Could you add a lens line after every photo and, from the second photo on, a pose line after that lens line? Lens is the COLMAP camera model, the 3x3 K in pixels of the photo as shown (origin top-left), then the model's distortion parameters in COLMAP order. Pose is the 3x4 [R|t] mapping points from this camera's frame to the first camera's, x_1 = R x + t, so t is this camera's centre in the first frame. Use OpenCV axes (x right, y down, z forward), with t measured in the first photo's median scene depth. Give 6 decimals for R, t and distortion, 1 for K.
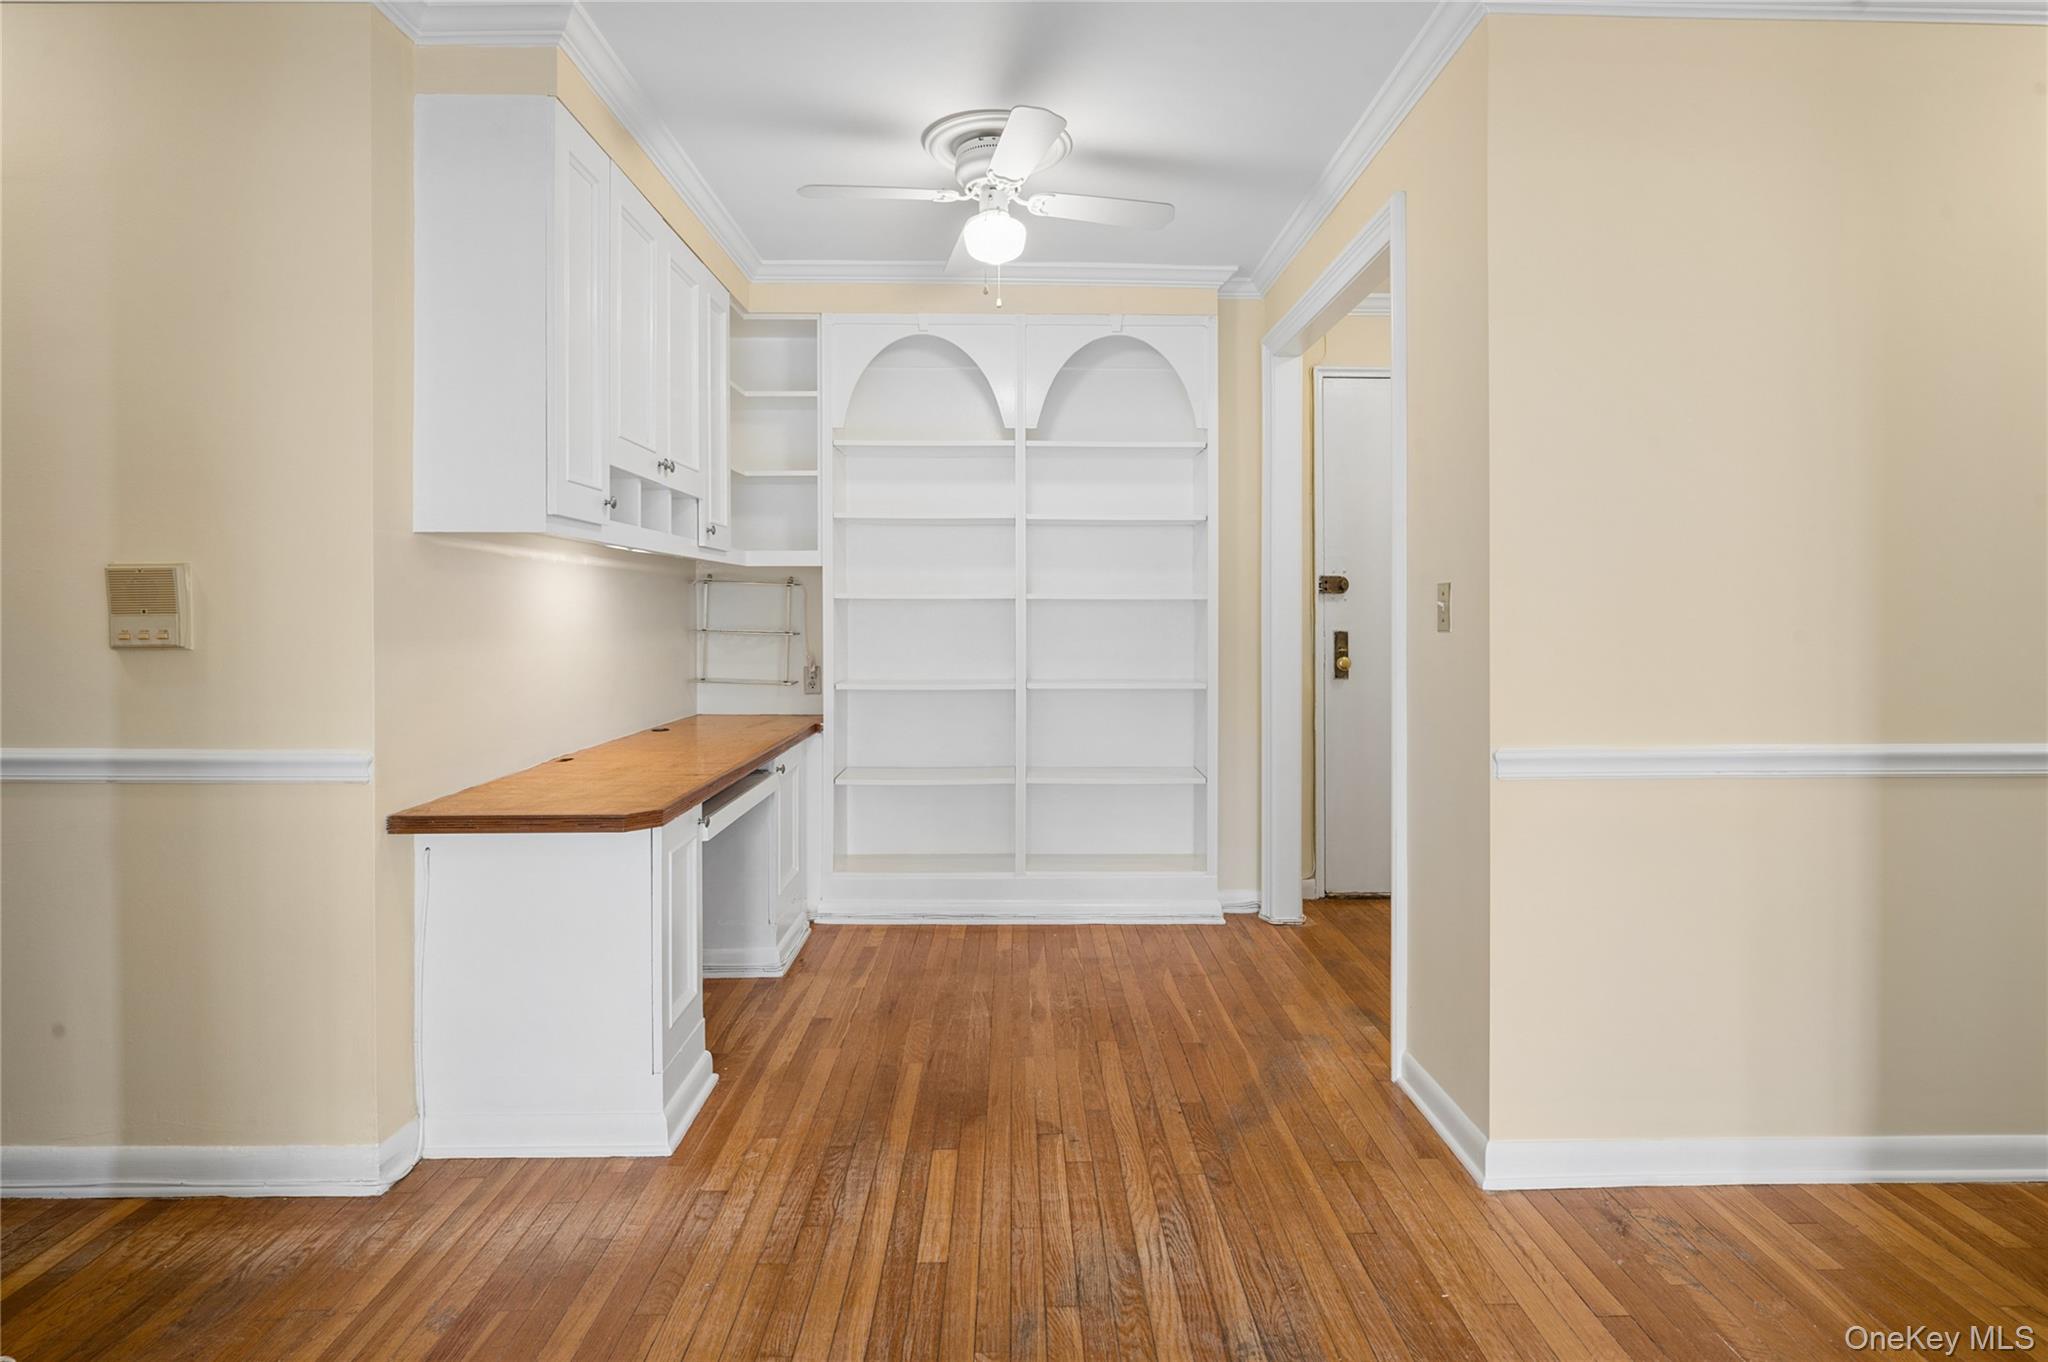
lens RADIAL K [[1085.7, 0, 1101.3], [0, 1085.7, 613.8], [0, 0, 1]] dist [-0.004809, -0.000418]
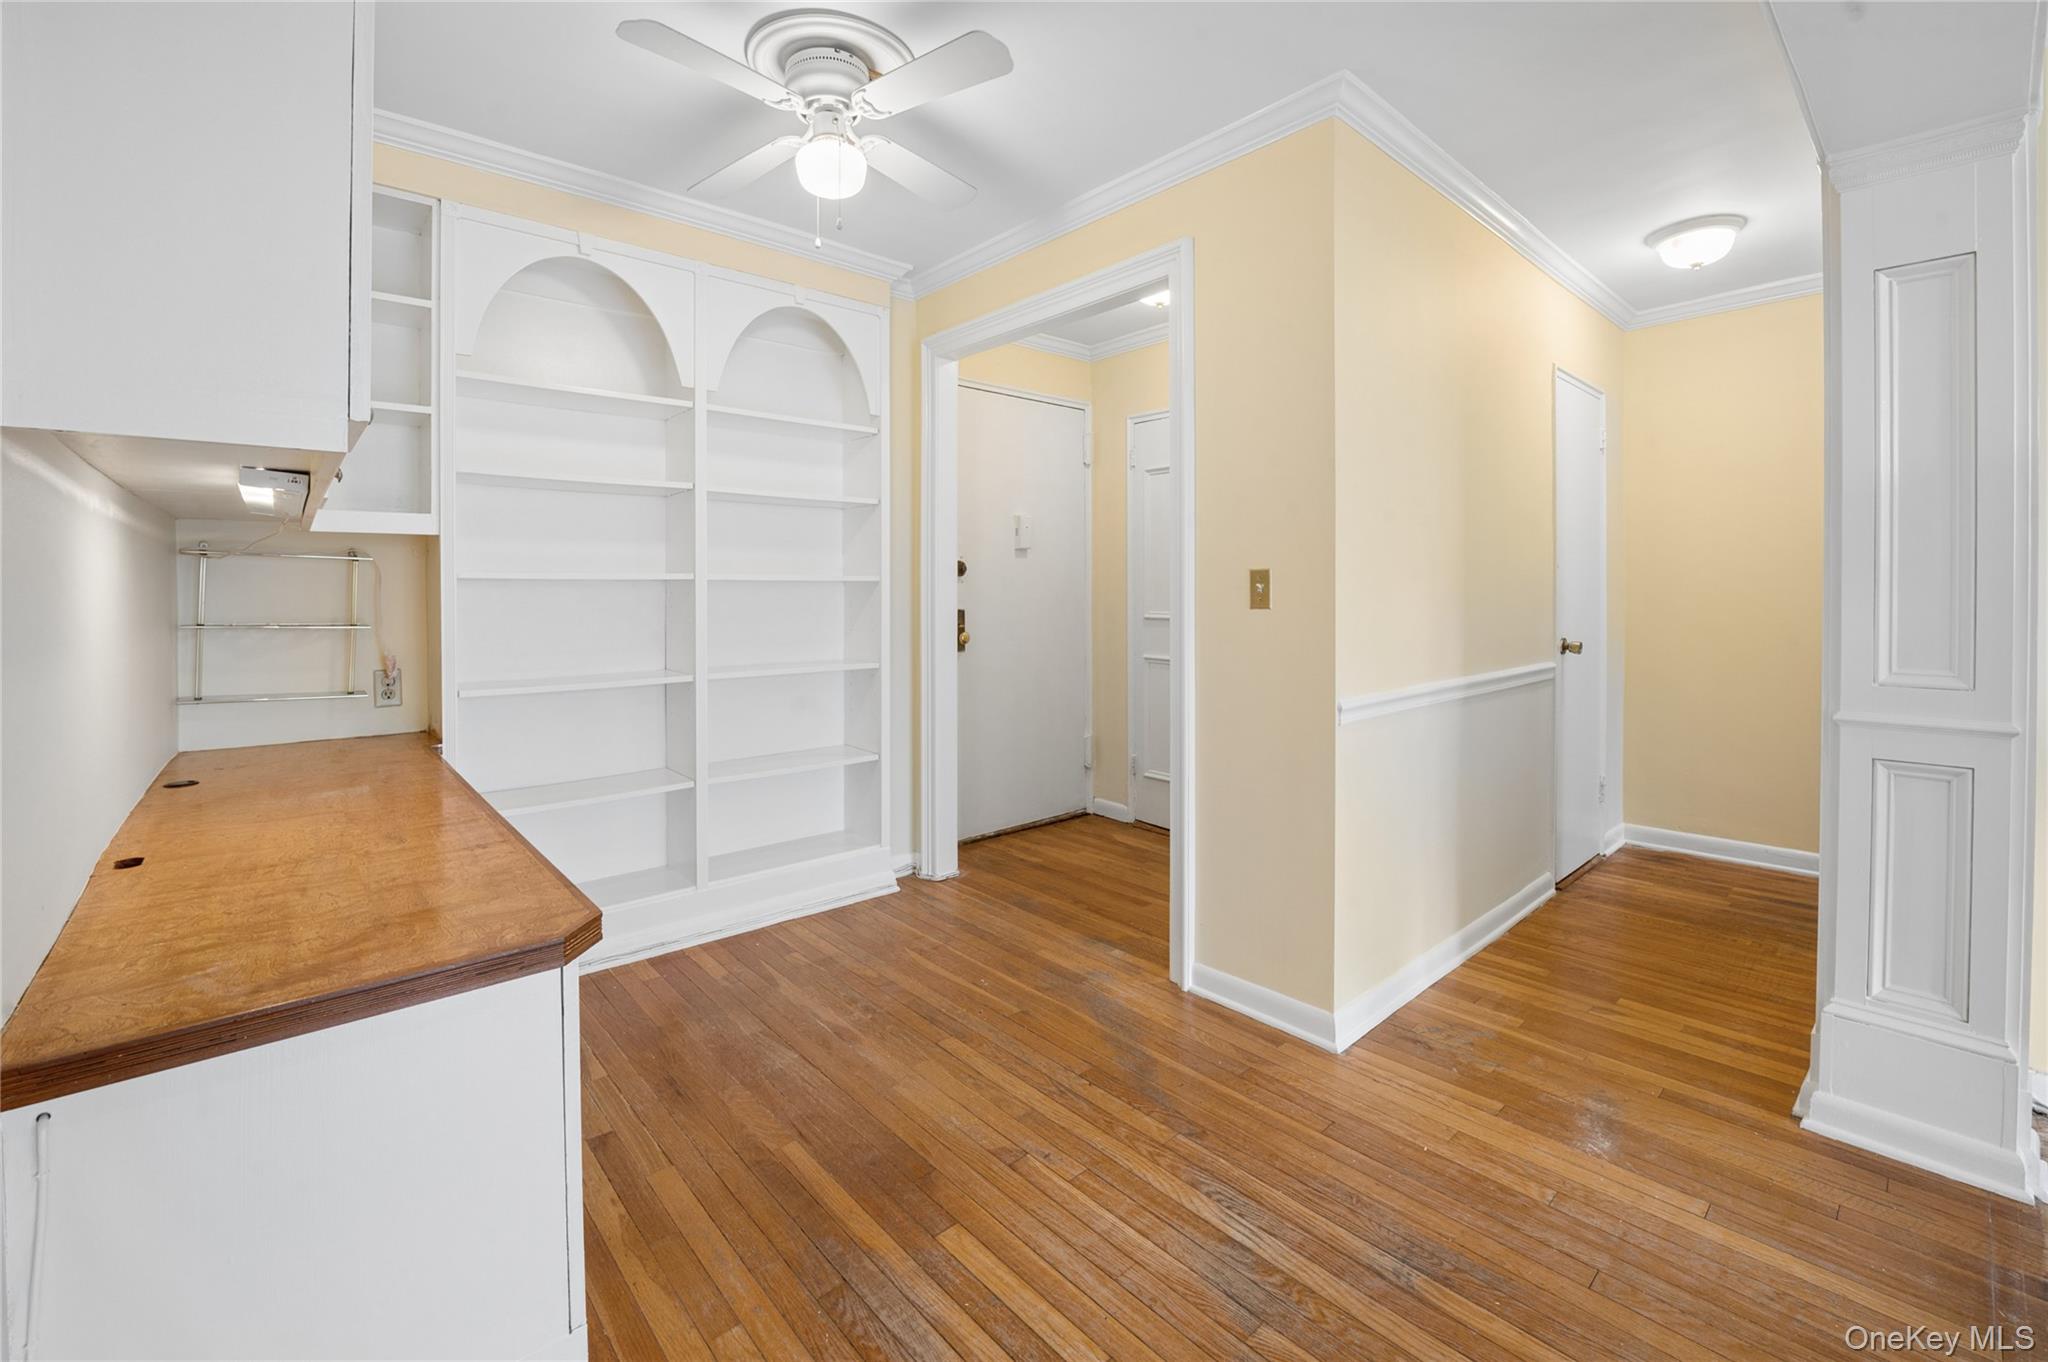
lens RADIAL K [[867.4, 0, 1031.6], [0, 867.4, 594.4], [0, 0, 1]] dist [-0.020582, 0.000121]
pose [[0.756559, -0.005611, 0.653902, -0.491697], [0.004339, 0.999984, 0.003561, -0.004564], [-0.653911, 0.000143, 0.756571, 0.417941]]
